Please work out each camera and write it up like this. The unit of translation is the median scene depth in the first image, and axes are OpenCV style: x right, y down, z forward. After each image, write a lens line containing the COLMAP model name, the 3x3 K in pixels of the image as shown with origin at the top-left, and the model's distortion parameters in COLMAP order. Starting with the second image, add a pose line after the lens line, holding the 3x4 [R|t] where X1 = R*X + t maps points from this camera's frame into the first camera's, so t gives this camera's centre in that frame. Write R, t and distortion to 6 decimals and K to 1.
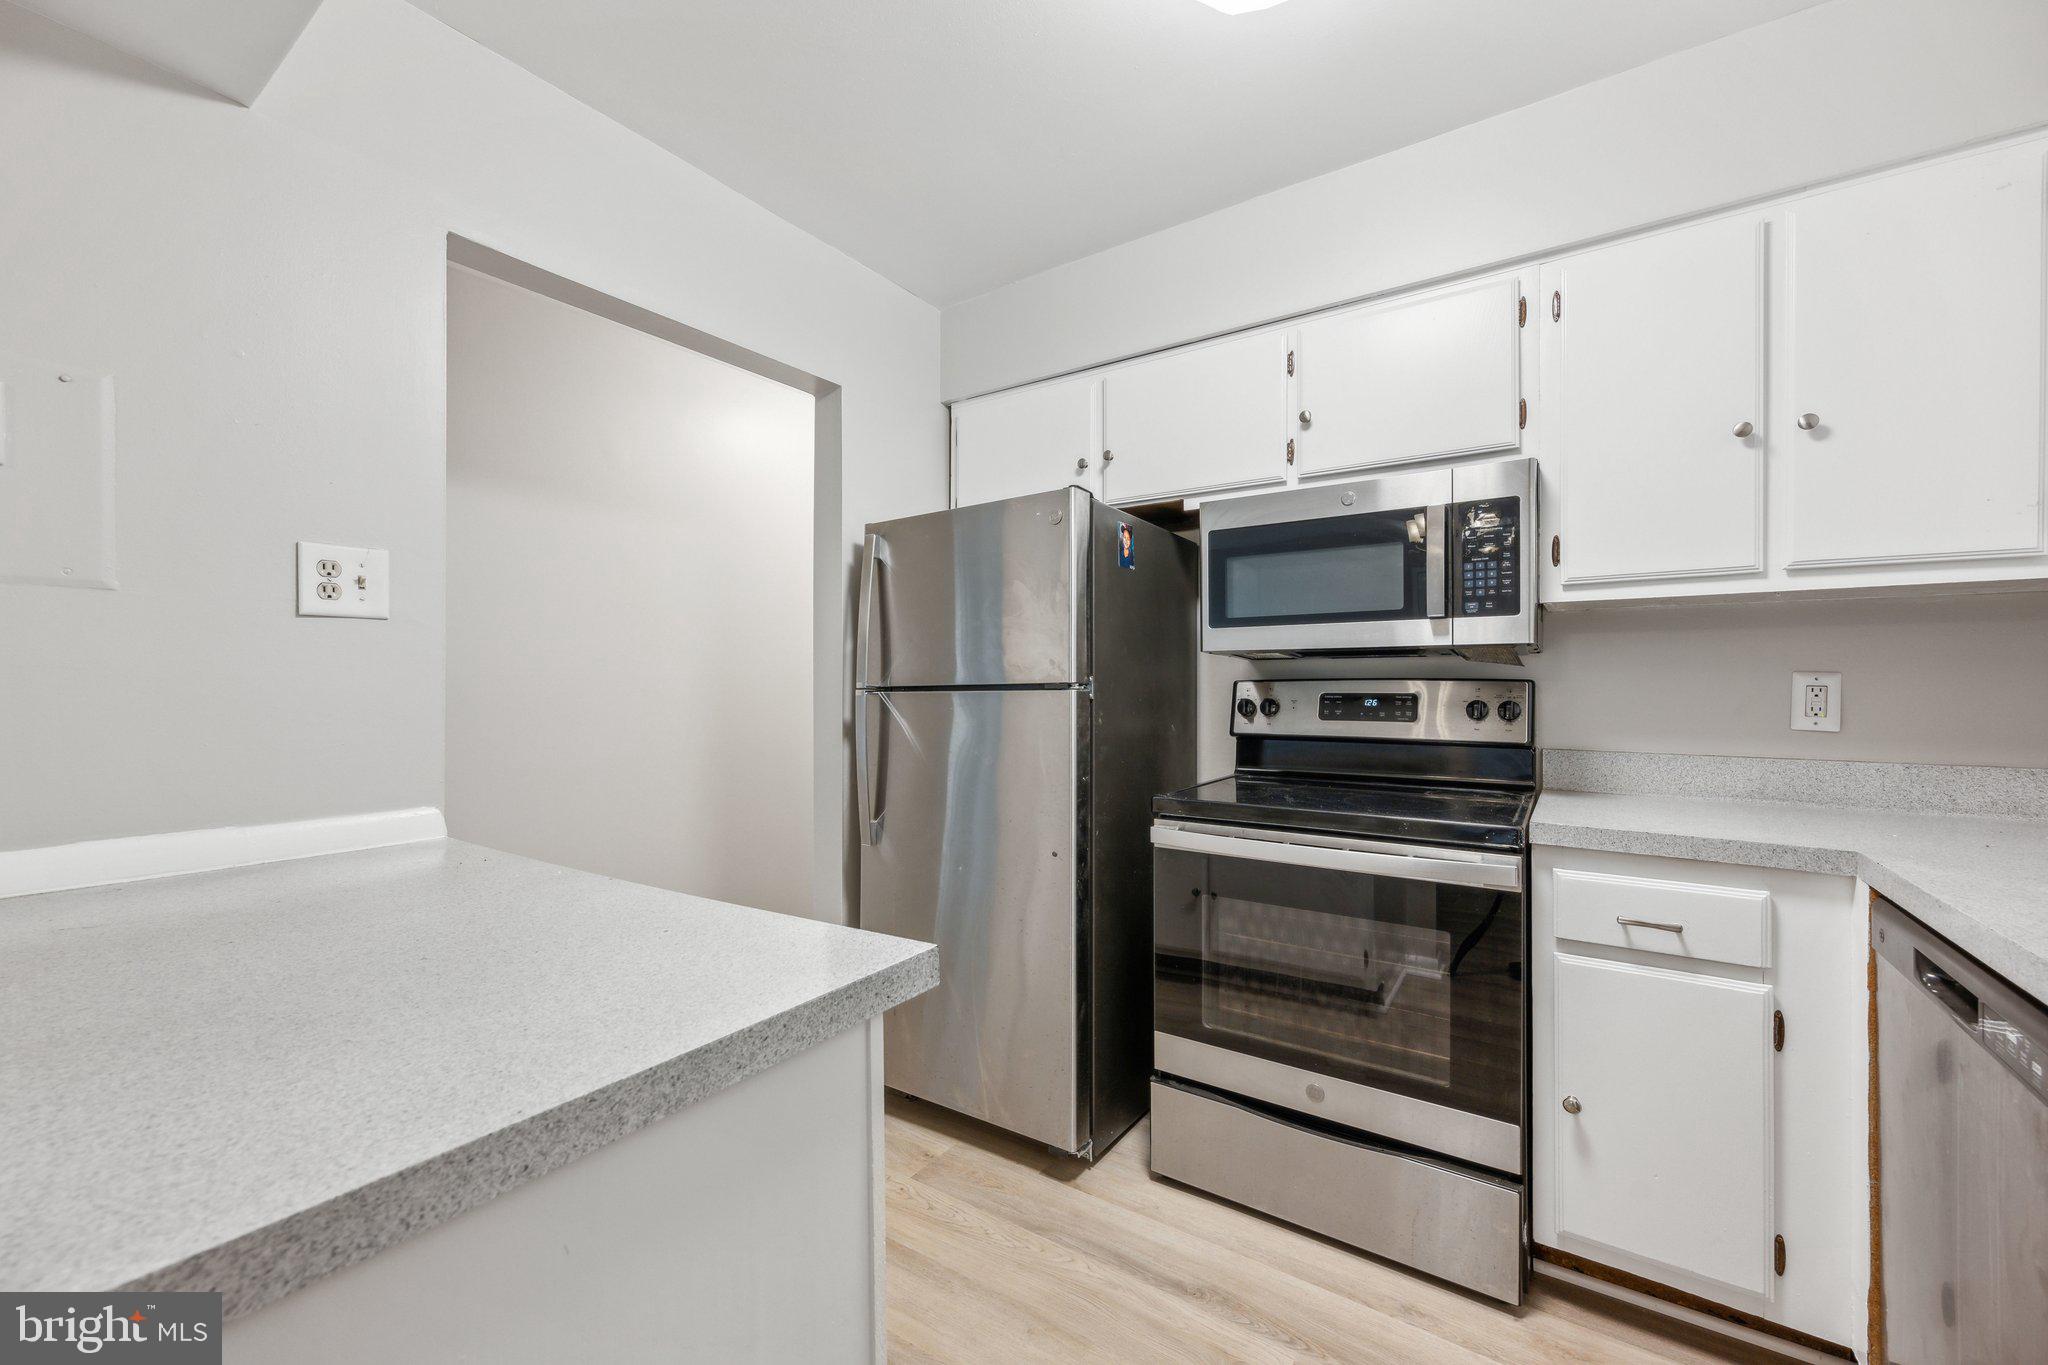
lens RADIAL K [[808.4, 0, 1024.4], [0, 808.4, 686.9], [0, 0, 1]] dist [-0.001688, -0.000013]
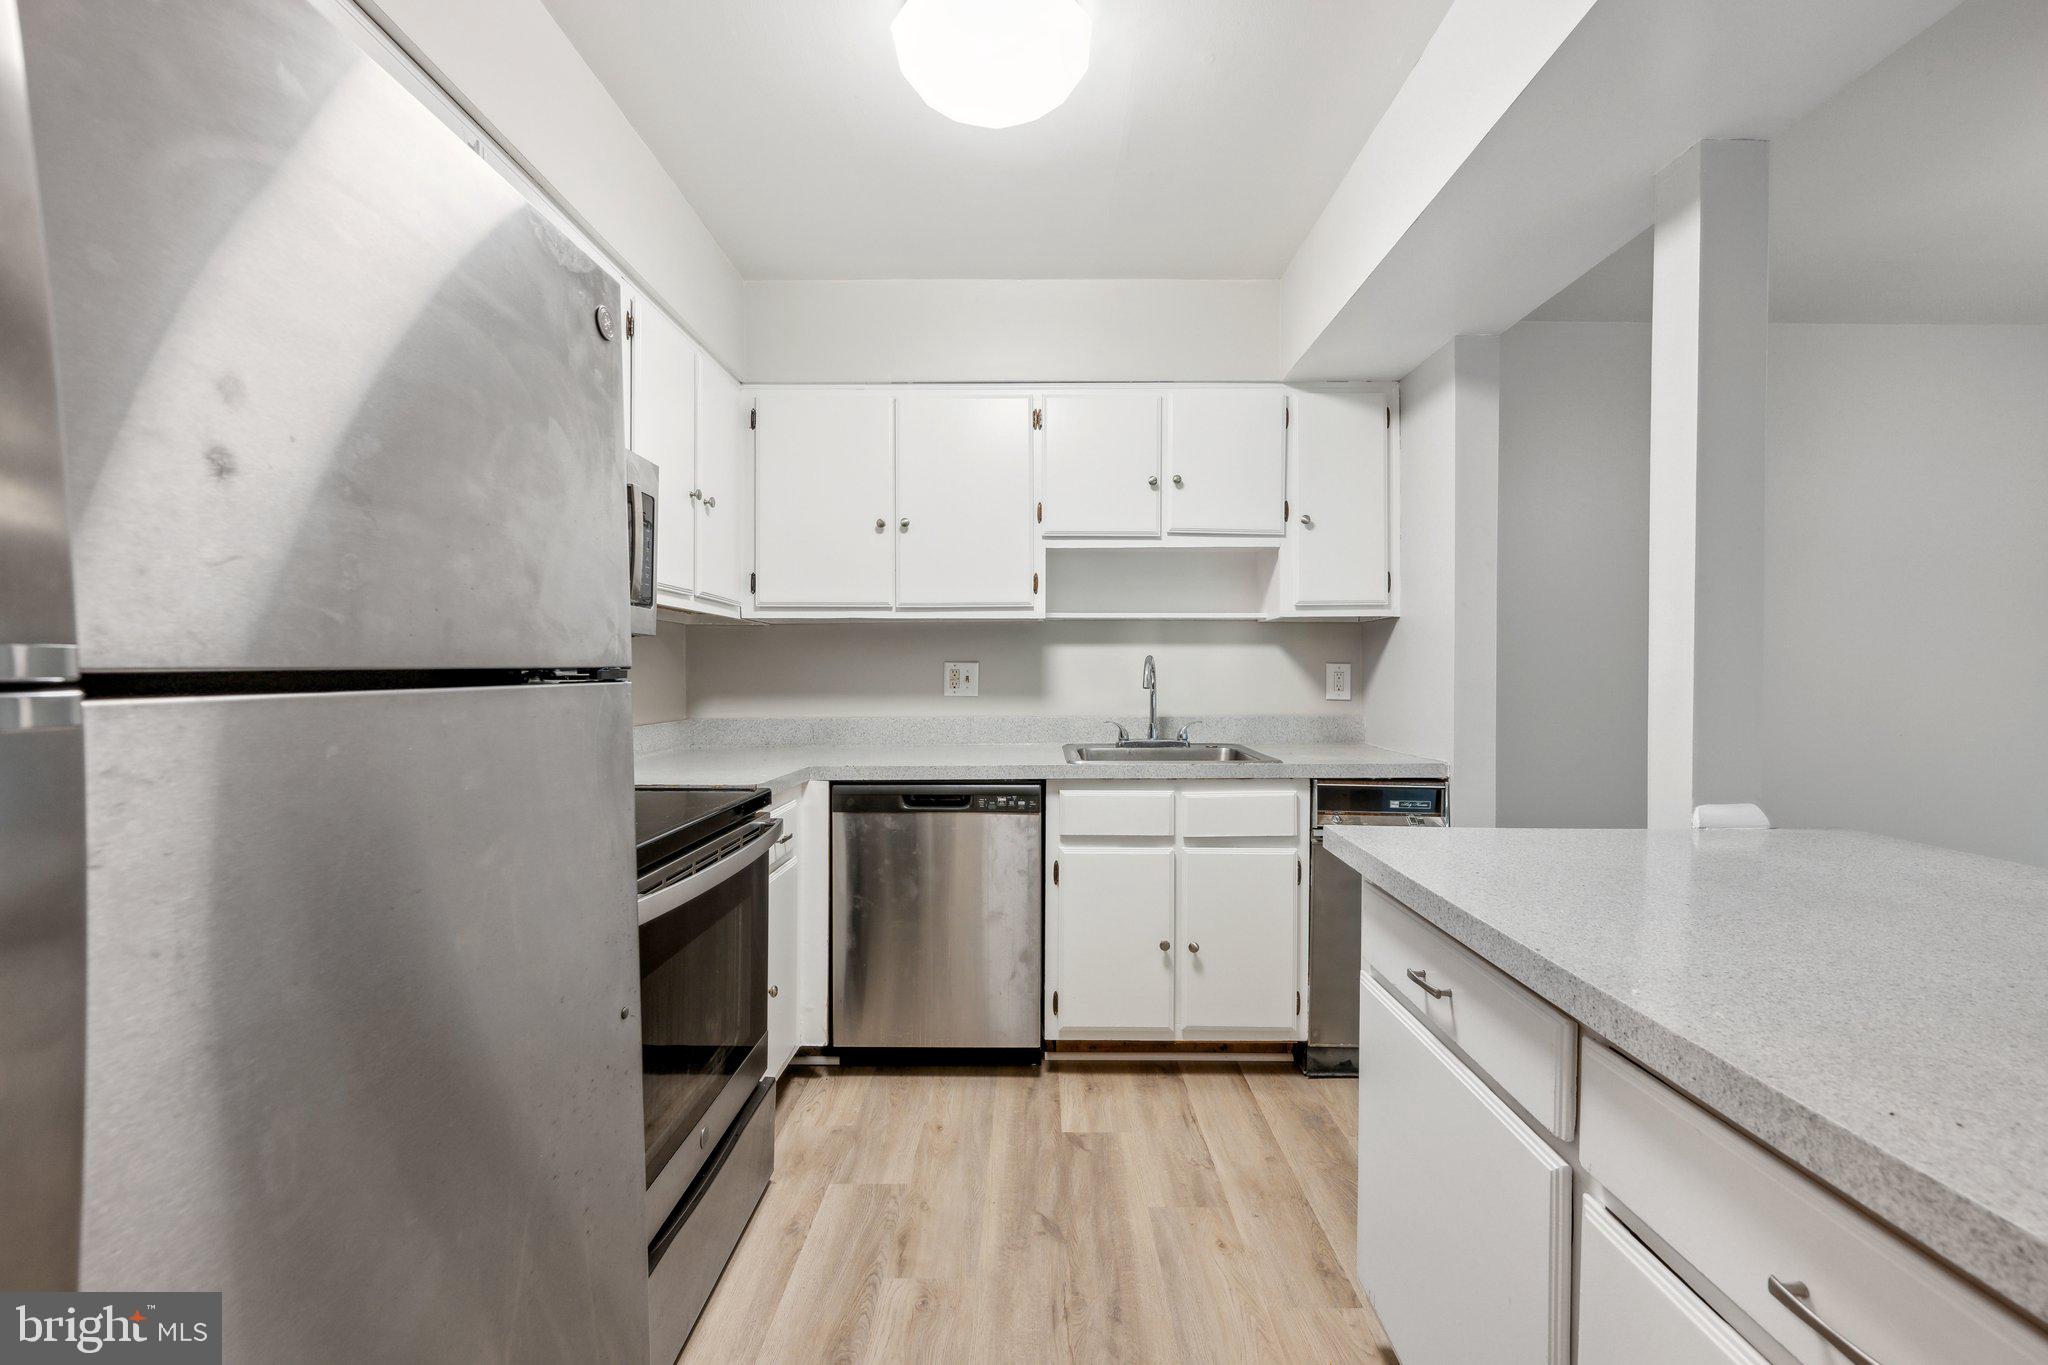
lens RADIAL K [[823.8, 0, 1033.4], [0, 823.8, 679.7], [0, 0, 1]] dist [-0.000318, -0.000025]
pose [[-0.562218, -0.006189, 0.826966, -0.539618], [0.003104, 0.999949, 0.009594, -0.007233], [-0.826983, 0.007960, -0.562171, 1.108775]]
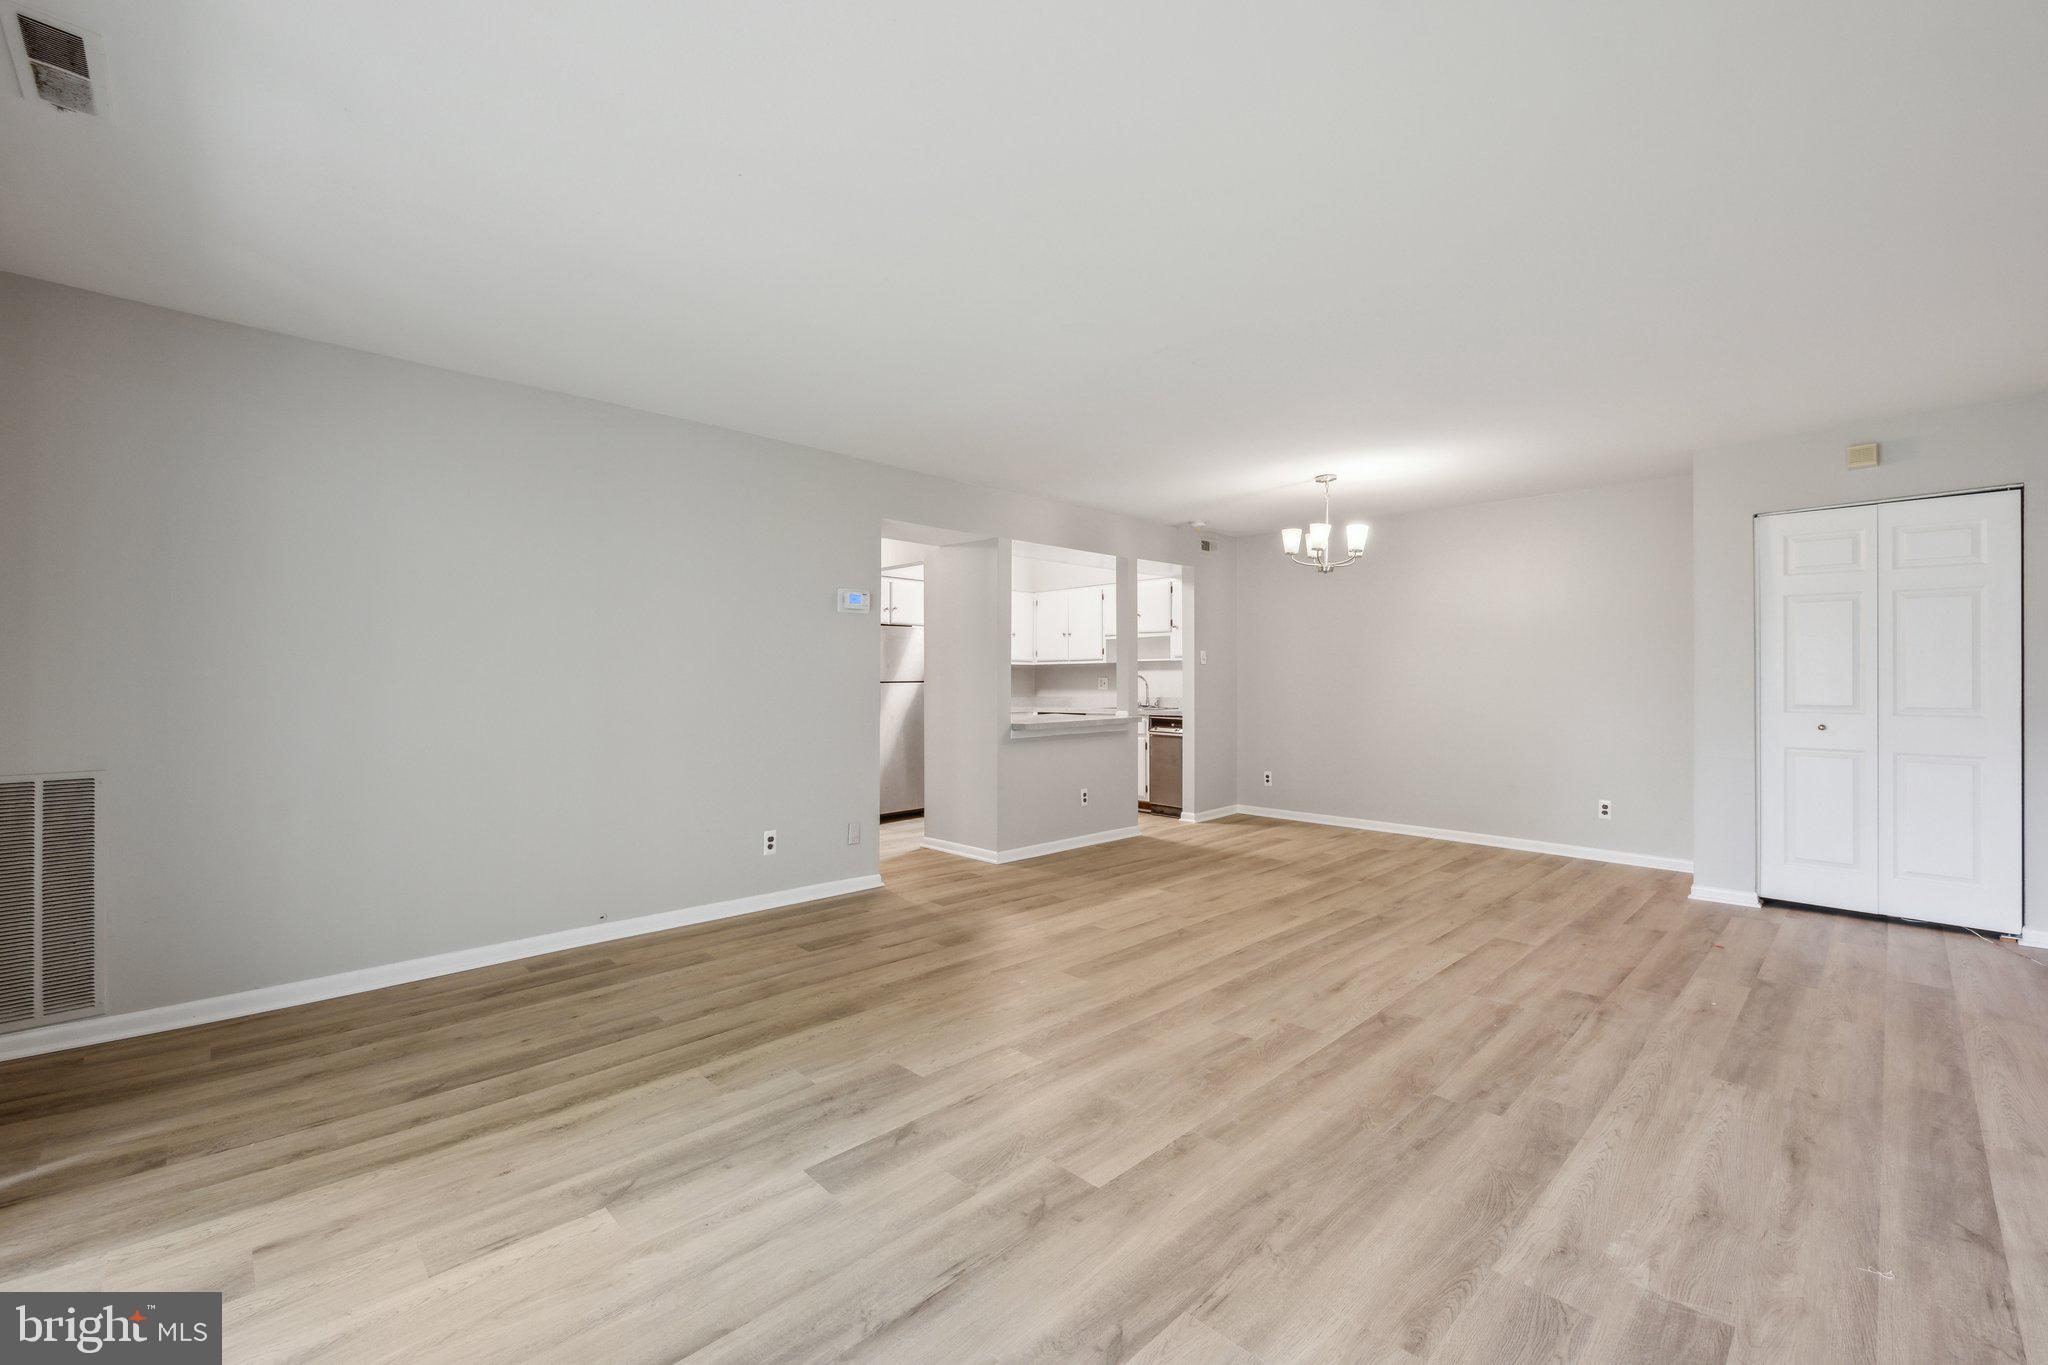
lens RADIAL K [[838.5, 0, 1024.0], [0, 838.5, 682.5], [0, 0, 1]] dist [-0.003160, 0.000564]
pose [[0.201615, 0.003941, 0.979457, -3.725134], [0.002214, 0.999988, -0.004479, 0.020249], [-0.979462, 0.003071, 0.201604, -0.177727]]
